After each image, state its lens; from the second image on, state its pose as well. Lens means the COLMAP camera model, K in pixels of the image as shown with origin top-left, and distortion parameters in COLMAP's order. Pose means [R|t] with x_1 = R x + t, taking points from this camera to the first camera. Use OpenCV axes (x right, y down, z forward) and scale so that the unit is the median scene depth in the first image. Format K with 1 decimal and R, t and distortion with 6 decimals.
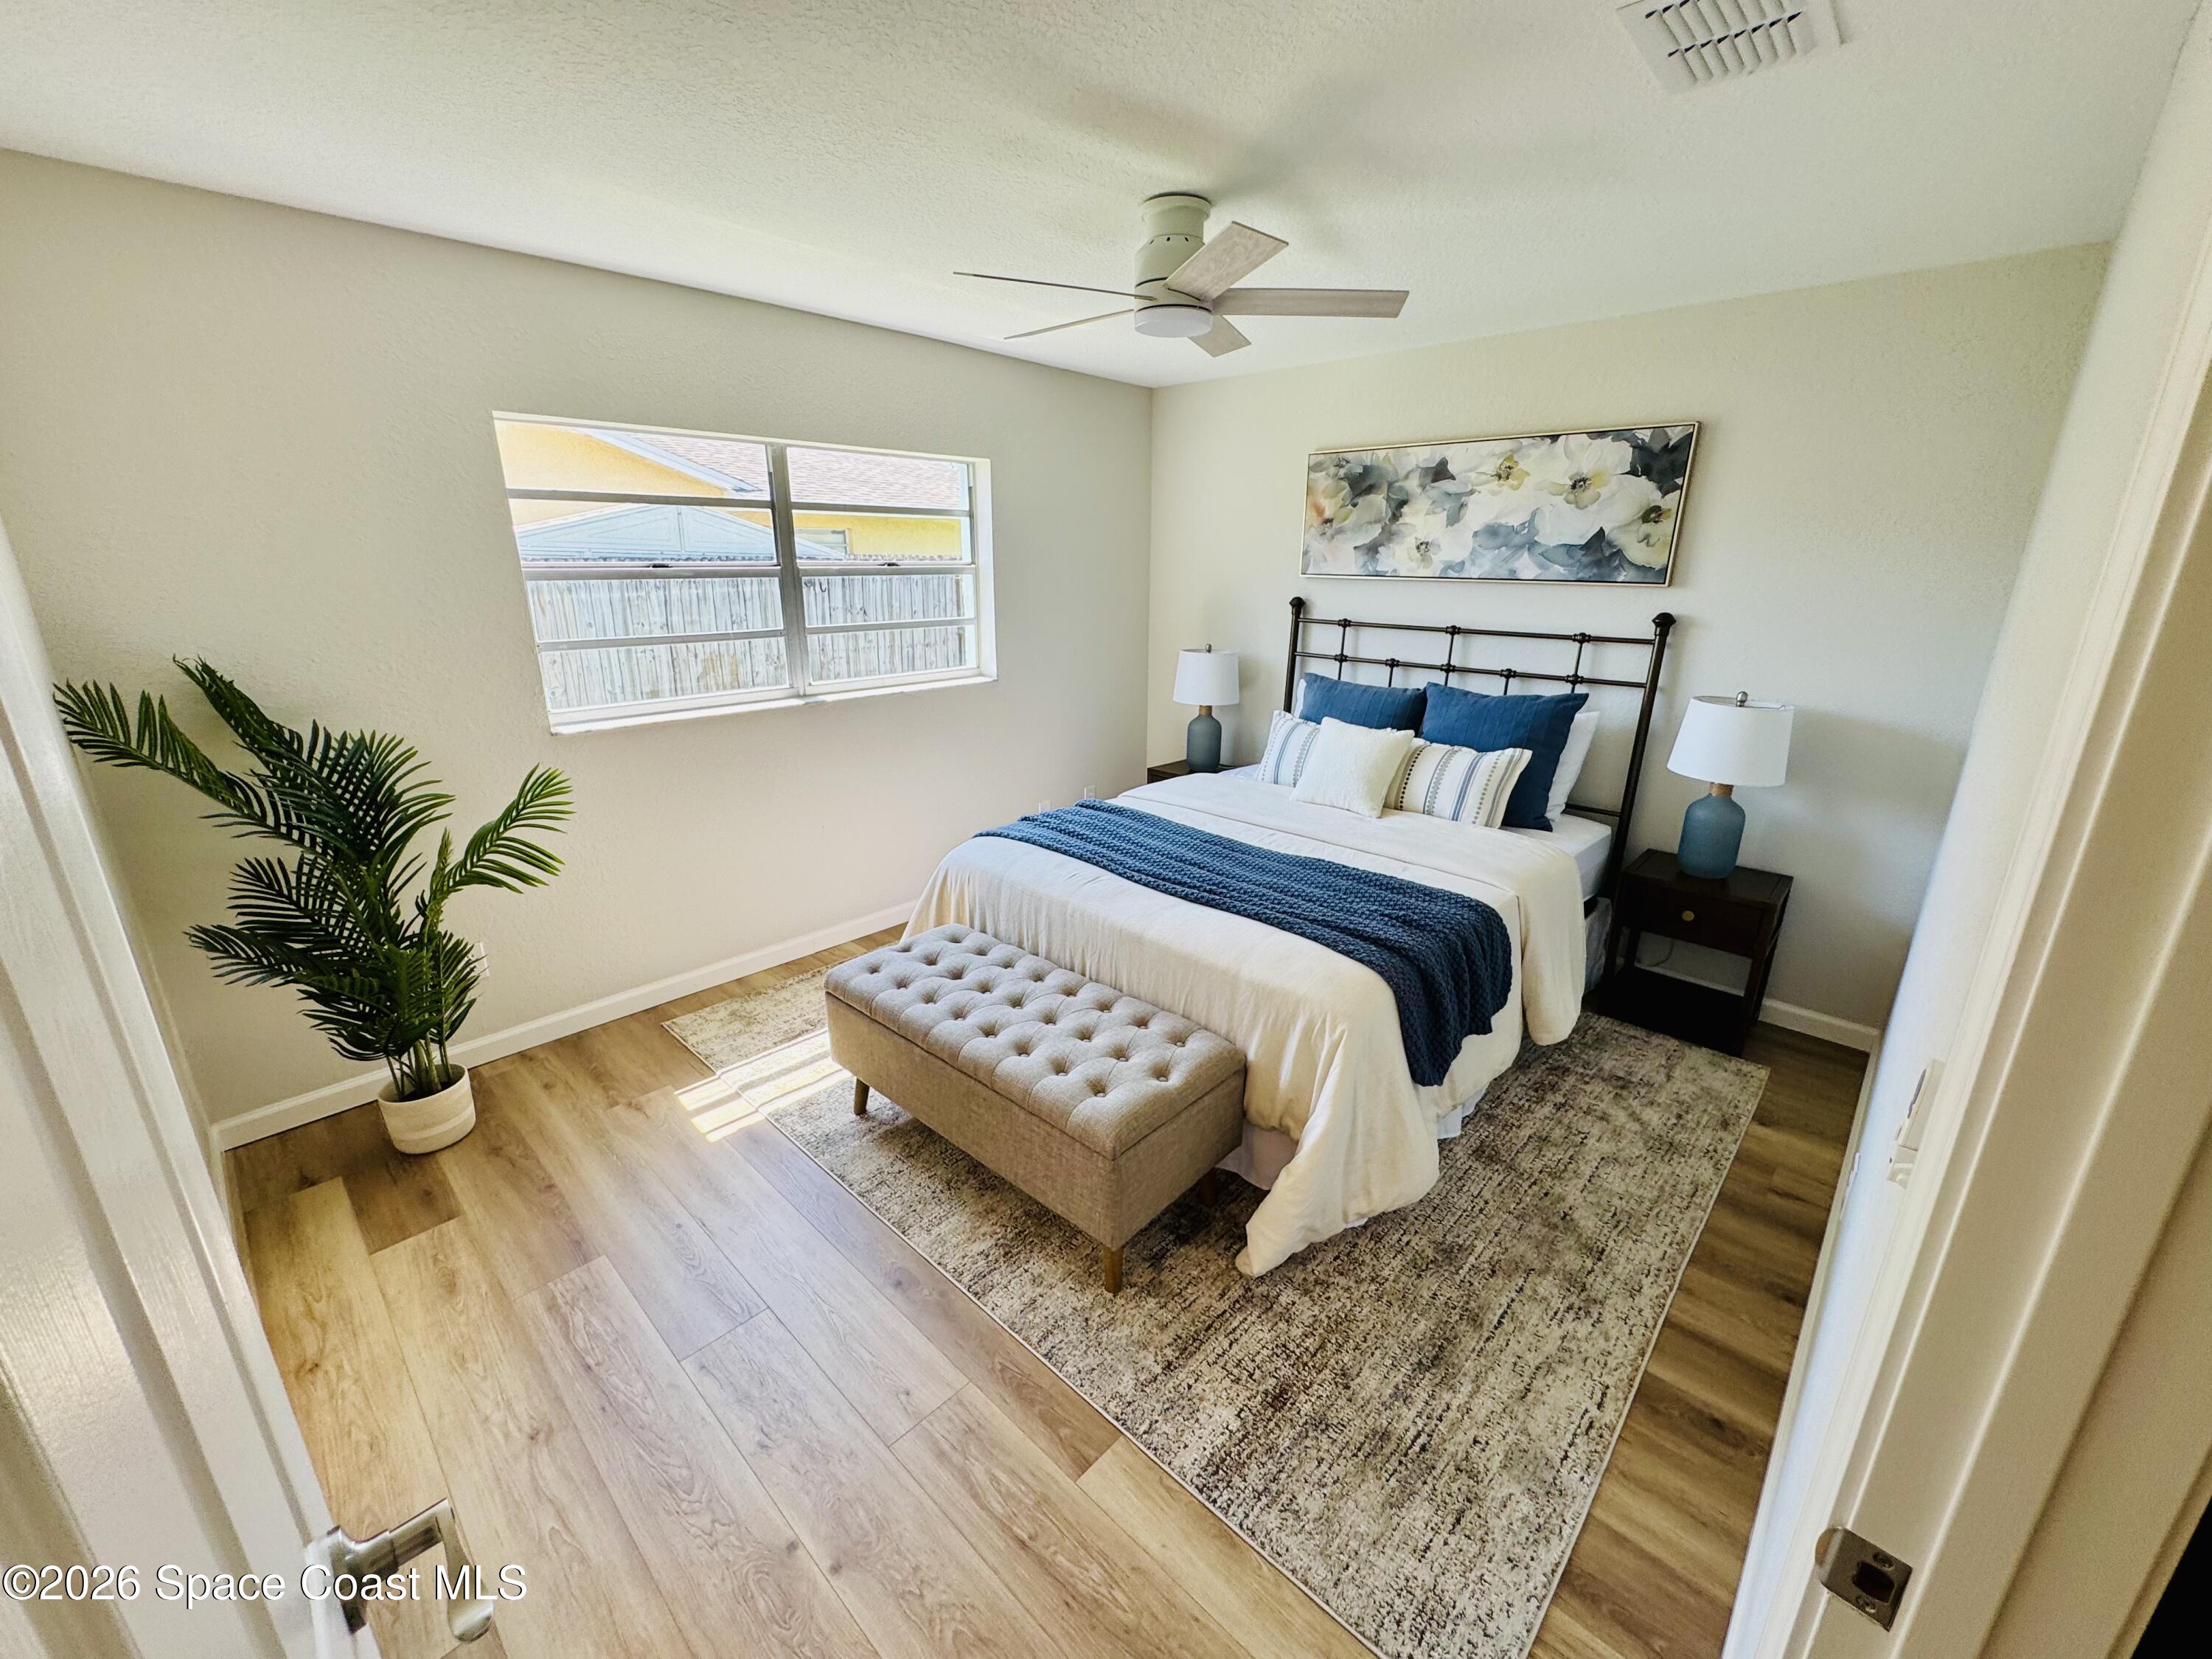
lens RADIAL K [[895.6, 0, 1101.6], [0, 895.6, 833.7], [0, 0, 1]] dist [0.000211, -0.000233]
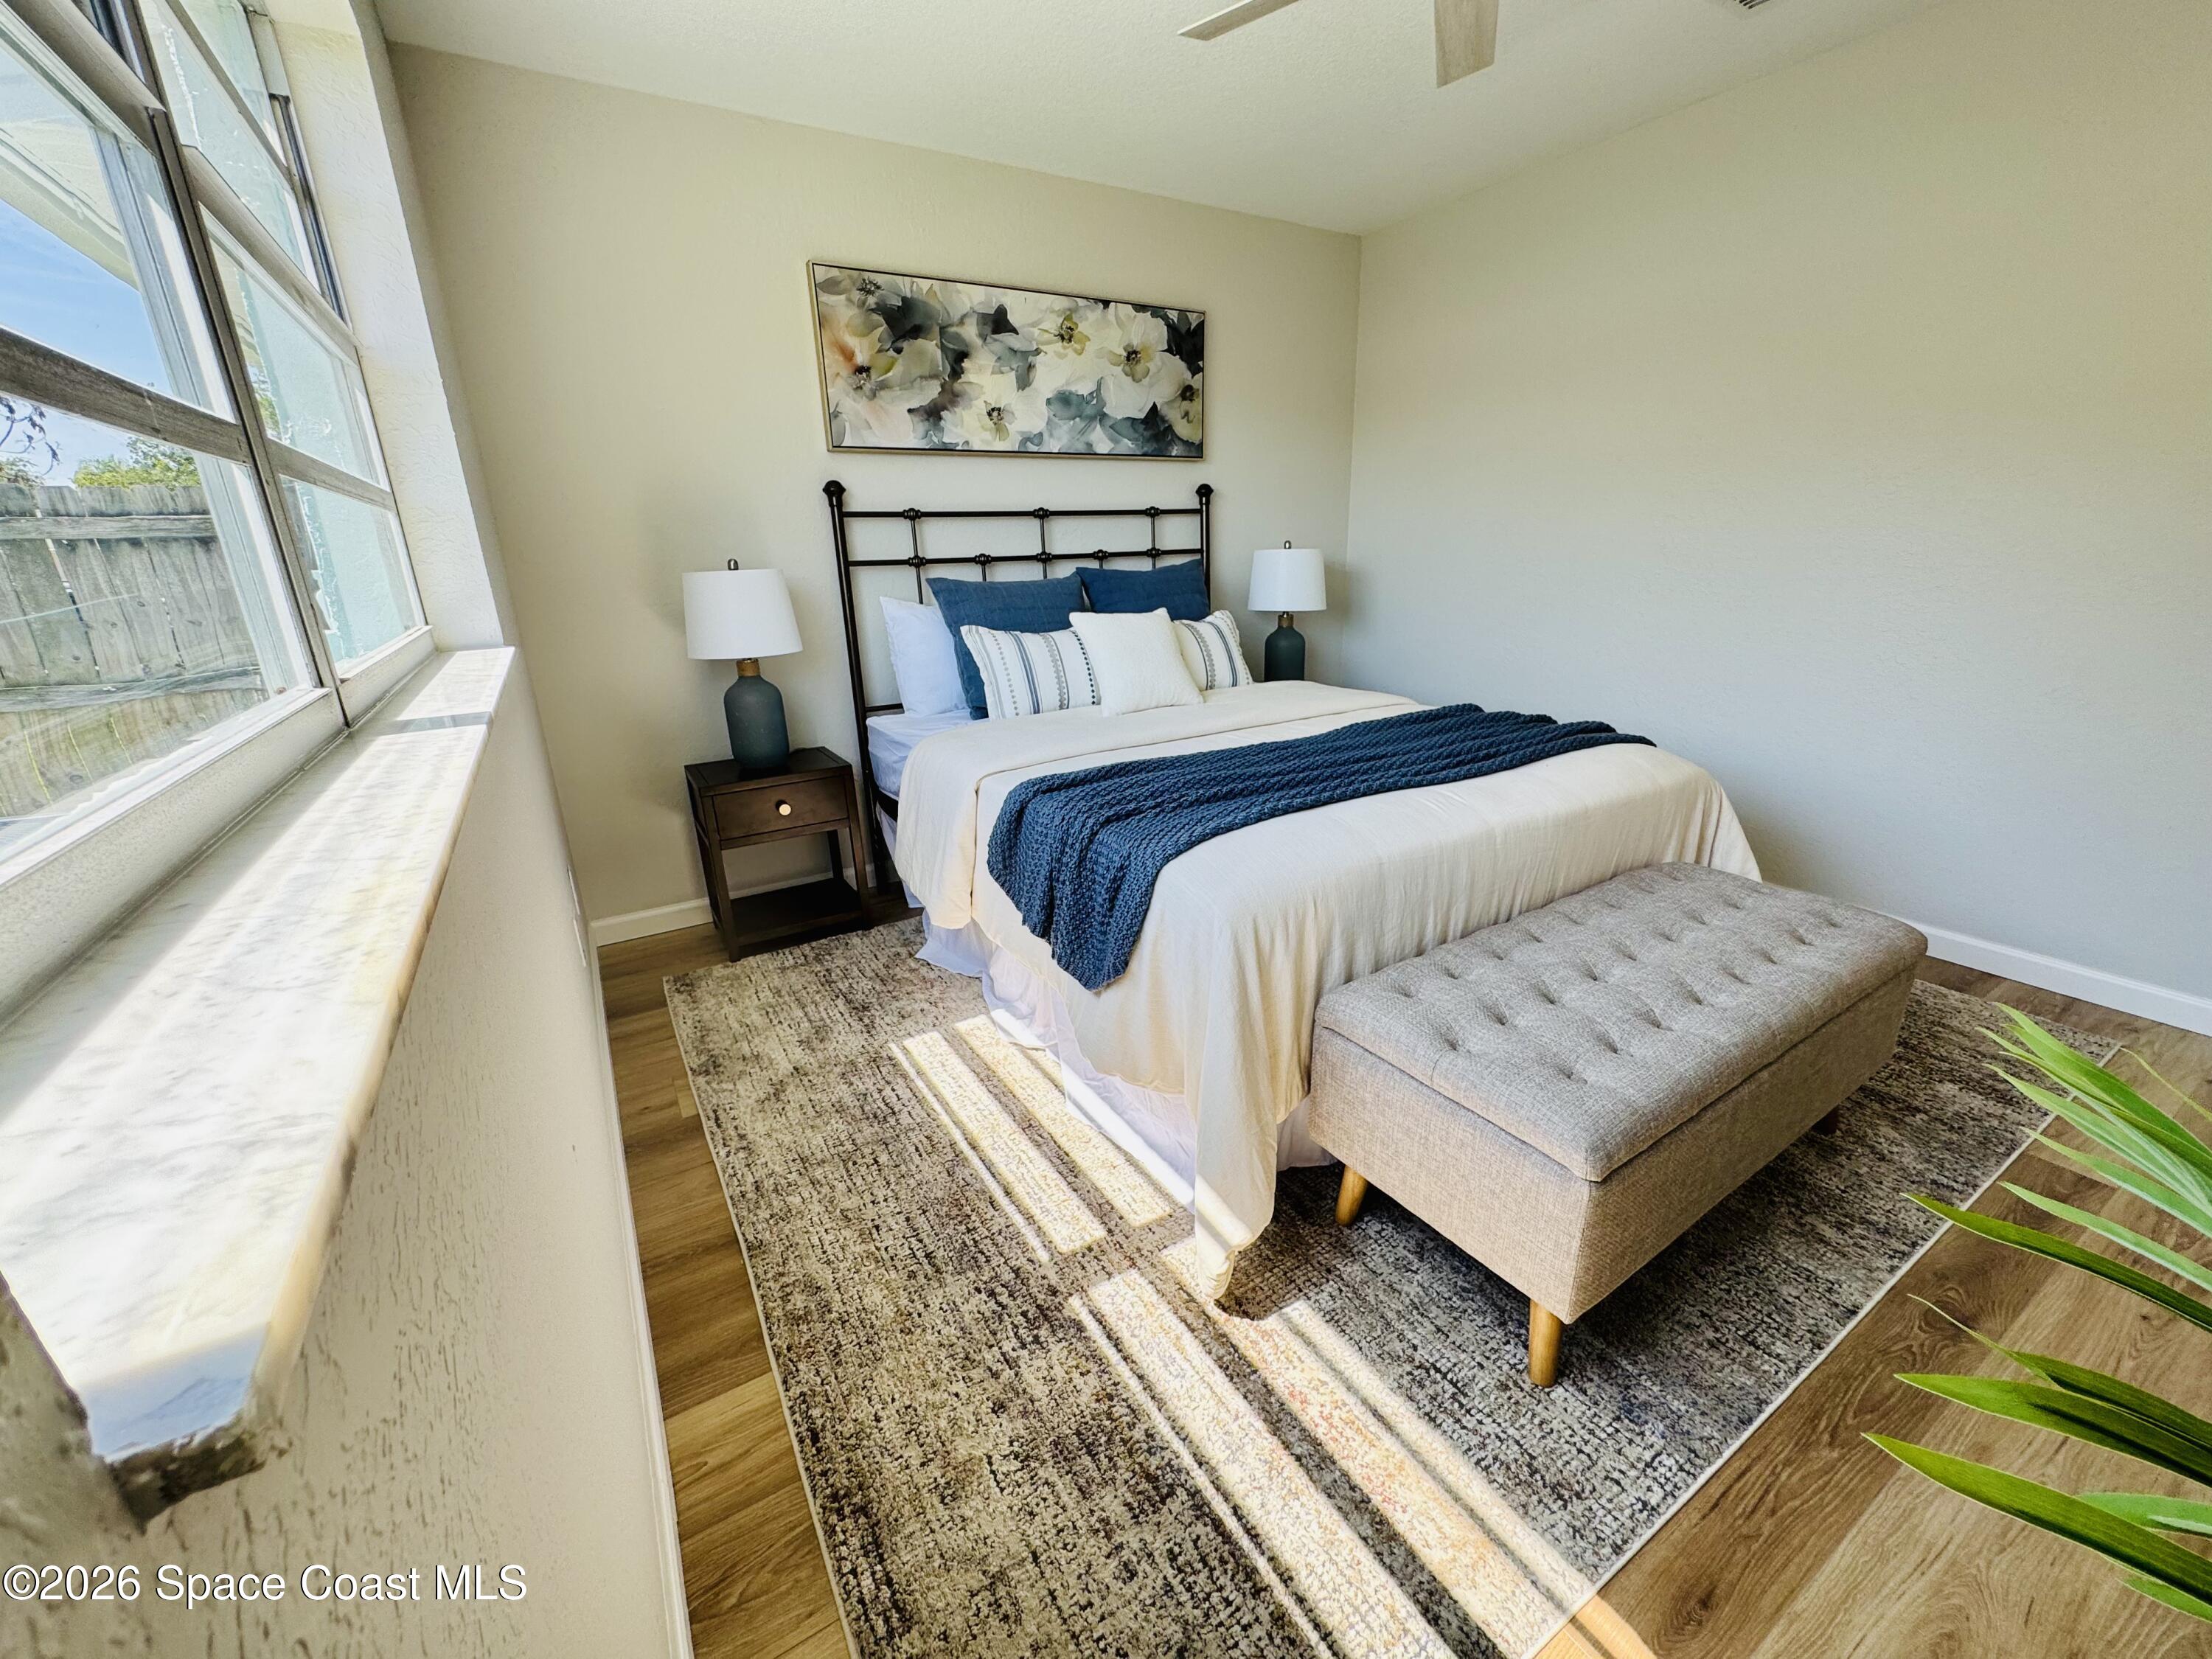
lens RADIAL K [[887.7, 0, 1111.0], [0, 887.7, 829.0], [0, 0, 1]] dist [-0.002011, -0.000188]
pose [[0.252835, -0.309634, 0.916625, -0.526059], [0.318366, 0.921271, 0.223388, -0.119760], [-0.913629, 0.235342, 0.331507, 0.760273]]
